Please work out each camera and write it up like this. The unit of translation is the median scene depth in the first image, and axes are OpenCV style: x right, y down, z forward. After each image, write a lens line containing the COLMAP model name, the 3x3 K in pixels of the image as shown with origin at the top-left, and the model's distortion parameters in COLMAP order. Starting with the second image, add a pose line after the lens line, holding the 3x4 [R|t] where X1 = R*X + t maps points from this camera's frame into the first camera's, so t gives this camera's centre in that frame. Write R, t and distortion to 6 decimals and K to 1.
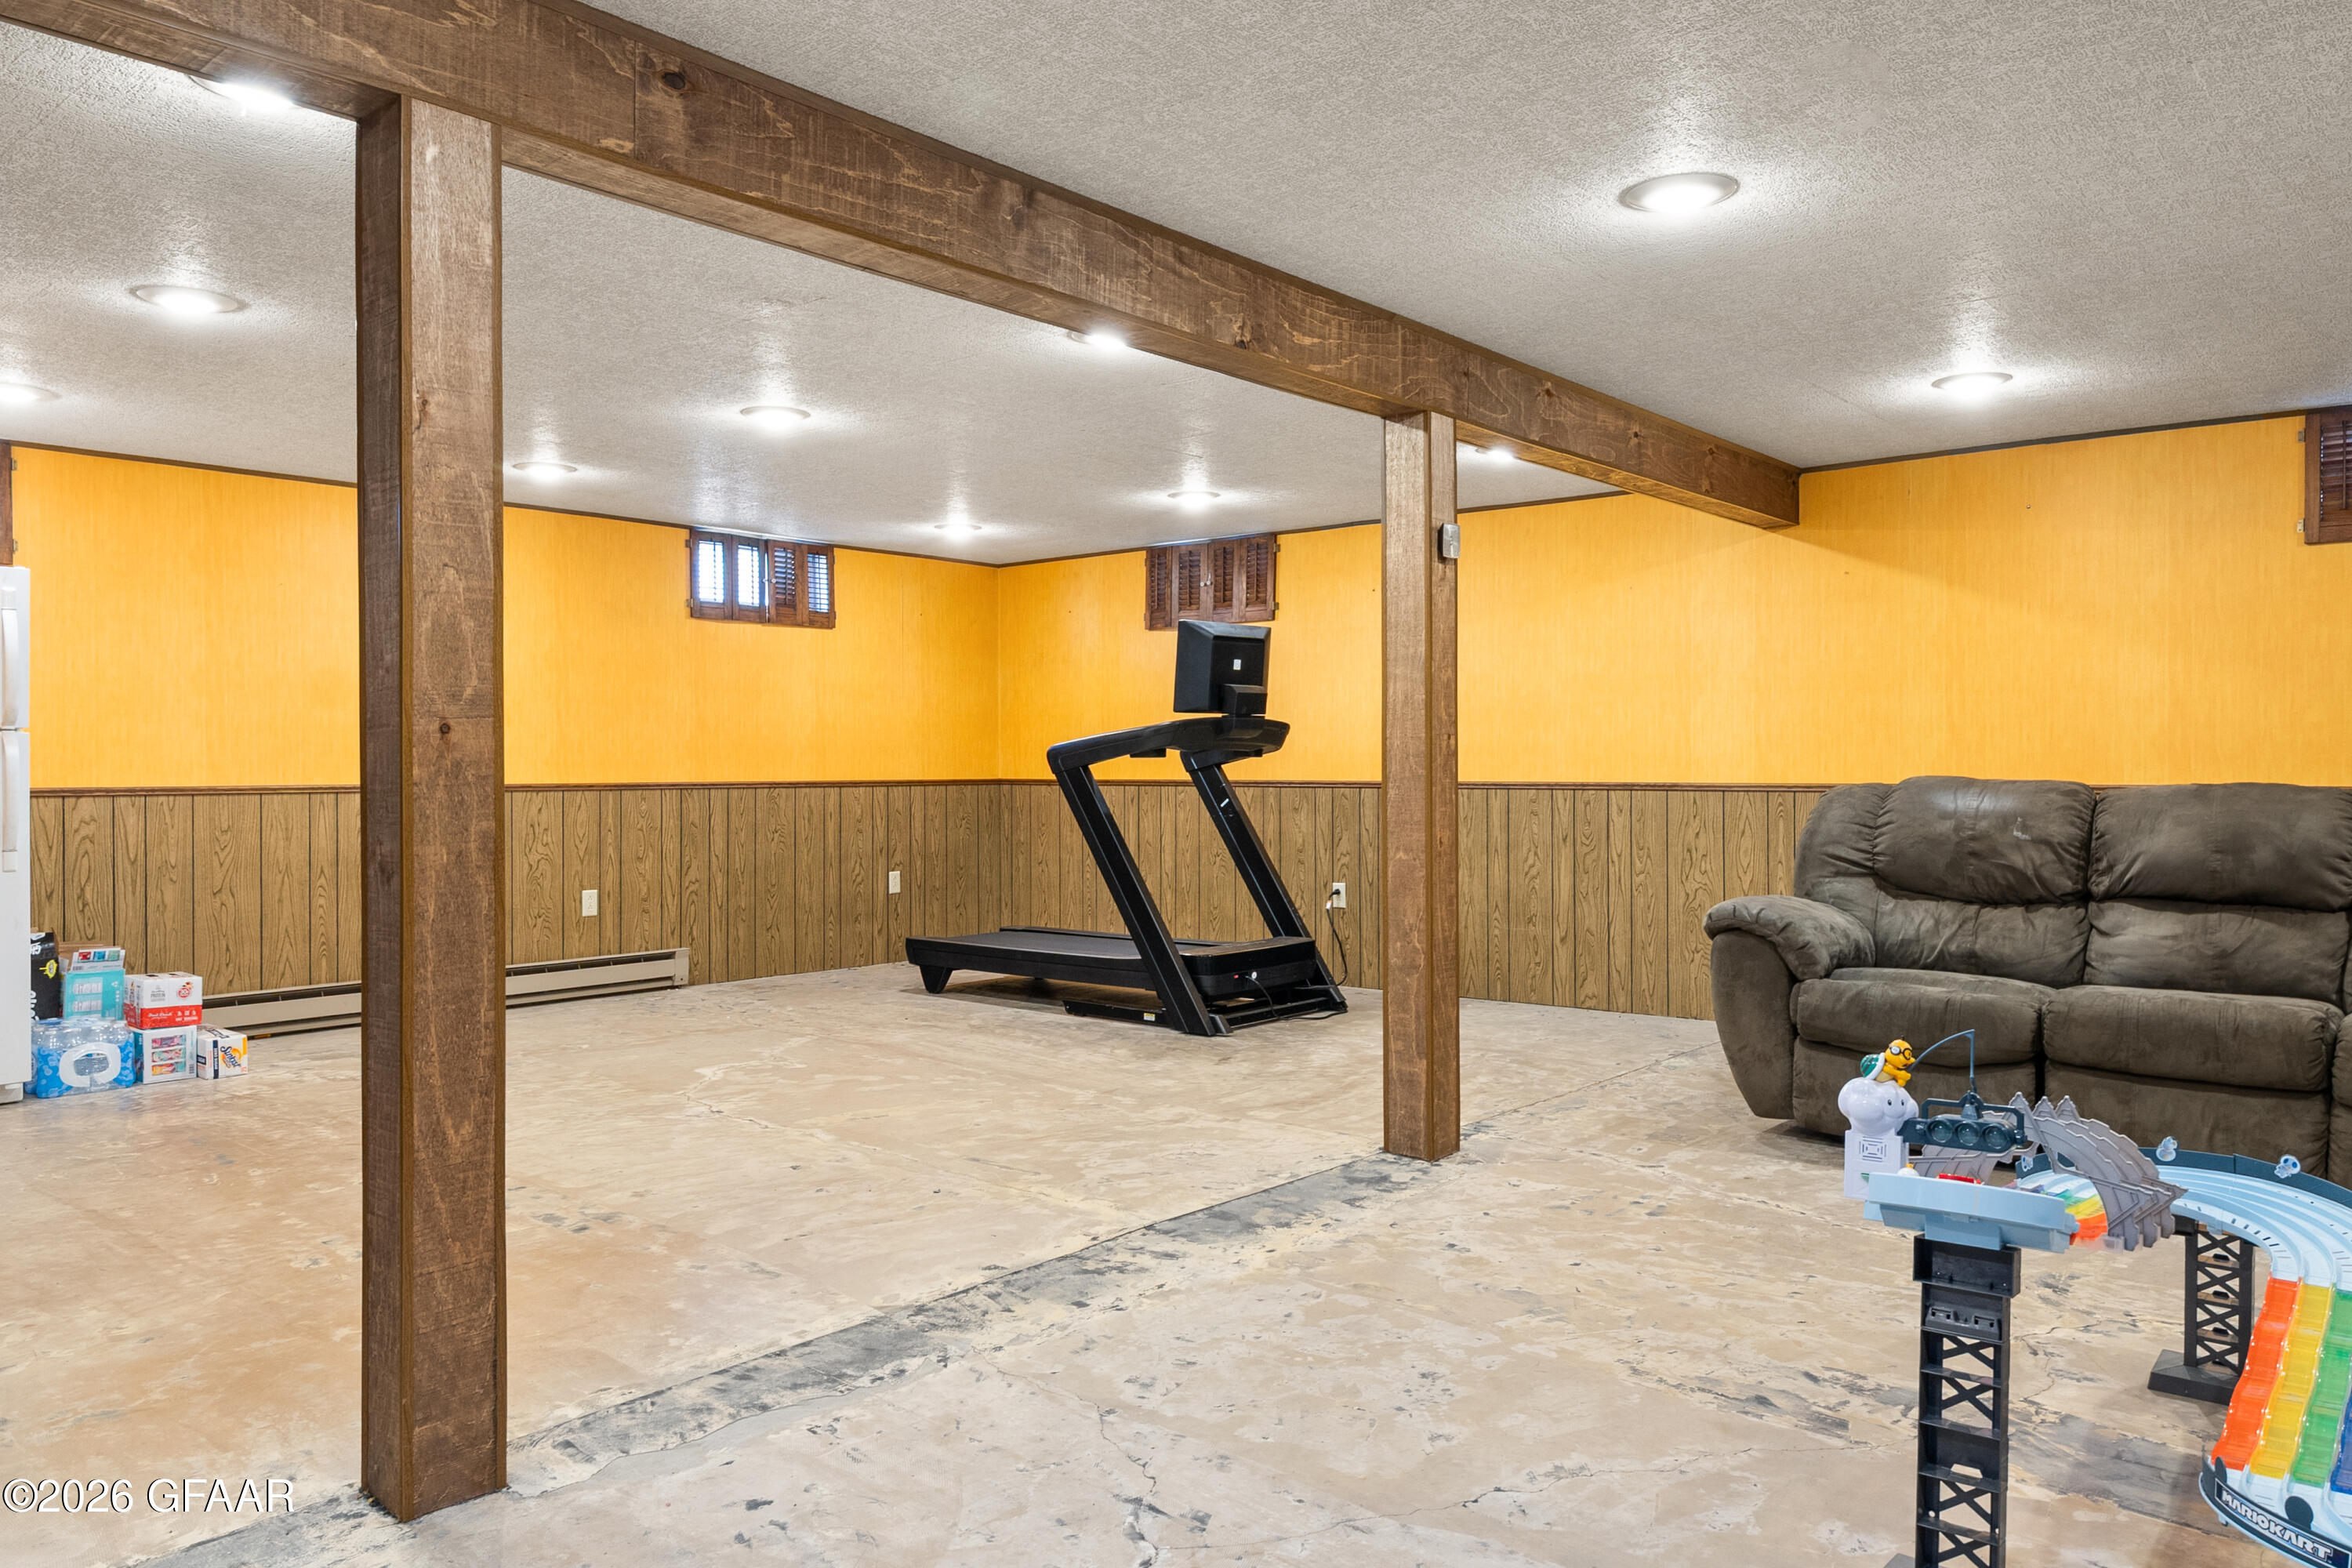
lens RADIAL K [[1658.7, 0, 1188.1], [0, 1658.7, 785.0], [0, 0, 1]] dist [0.000327, -0.006574]
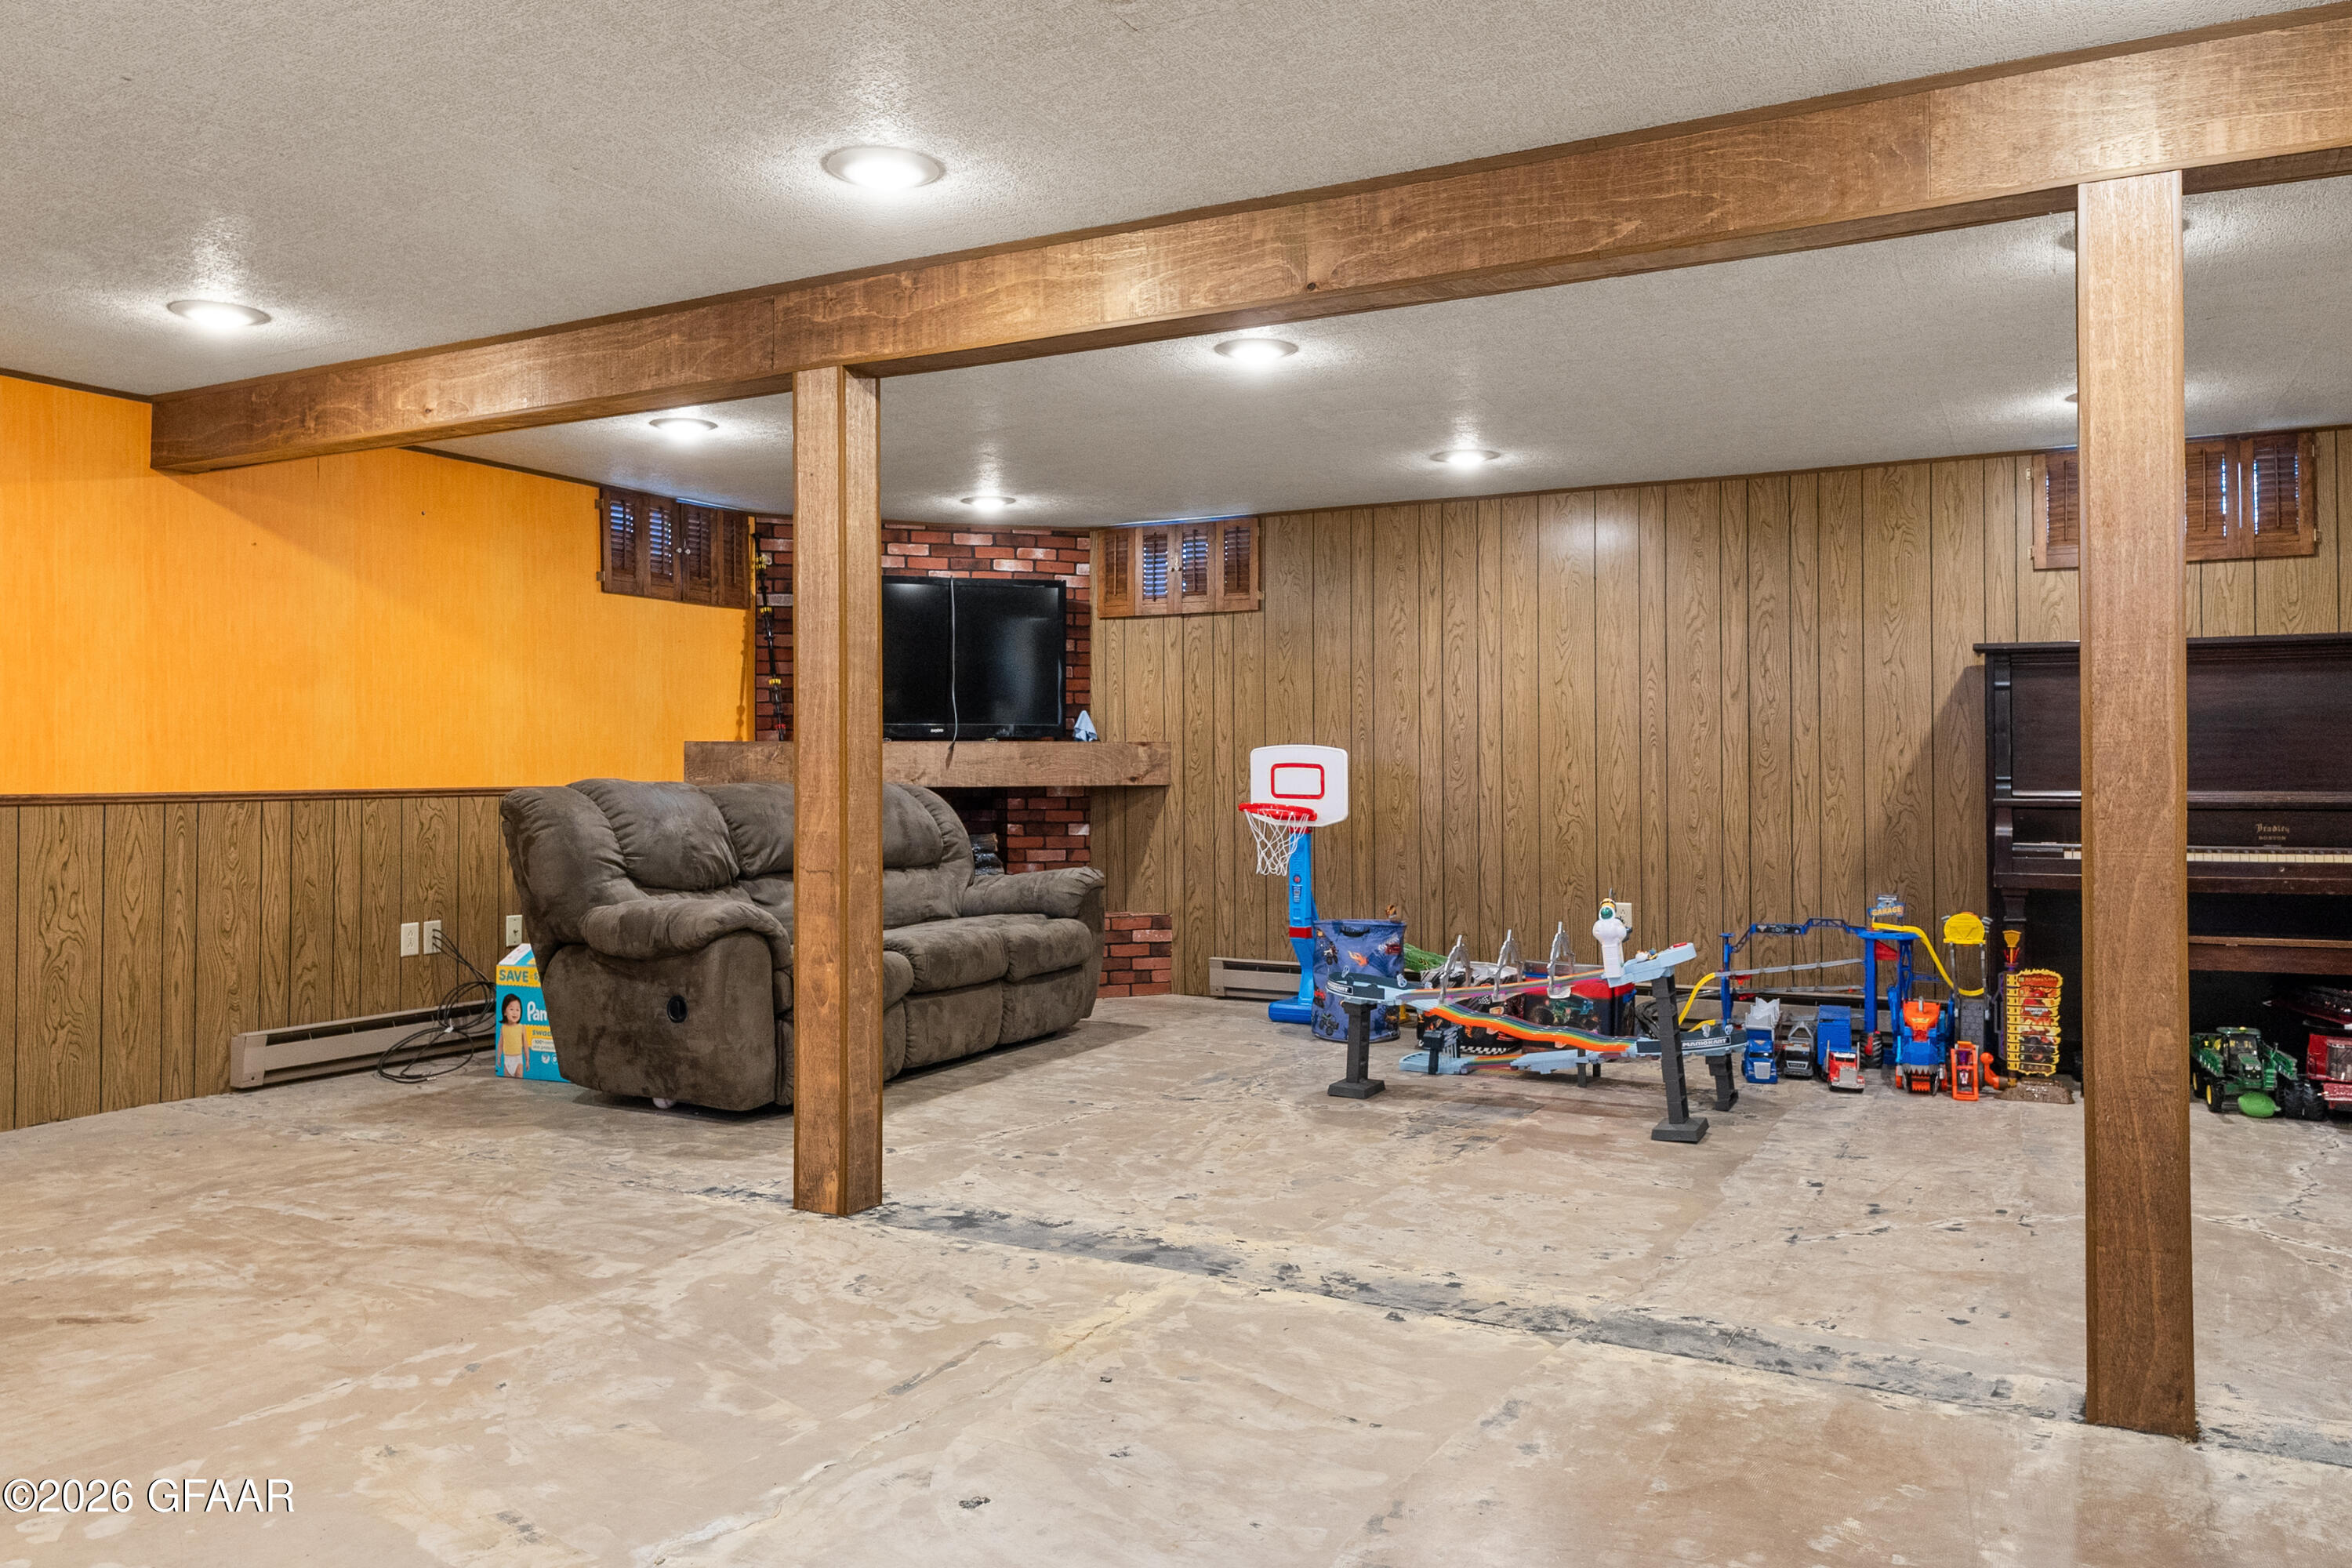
lens RADIAL K [[1658.7, 0, 1187.1], [0, 1658.7, 766.0], [0, 0, 1]] dist [0.000327, -0.006574]
pose [[-0.226521, 0.002164, 0.974004, -0.990559], [0.014095, 0.999900, 0.001056, -0.014076], [-0.973904, 0.013968, -0.226528, 1.329506]]
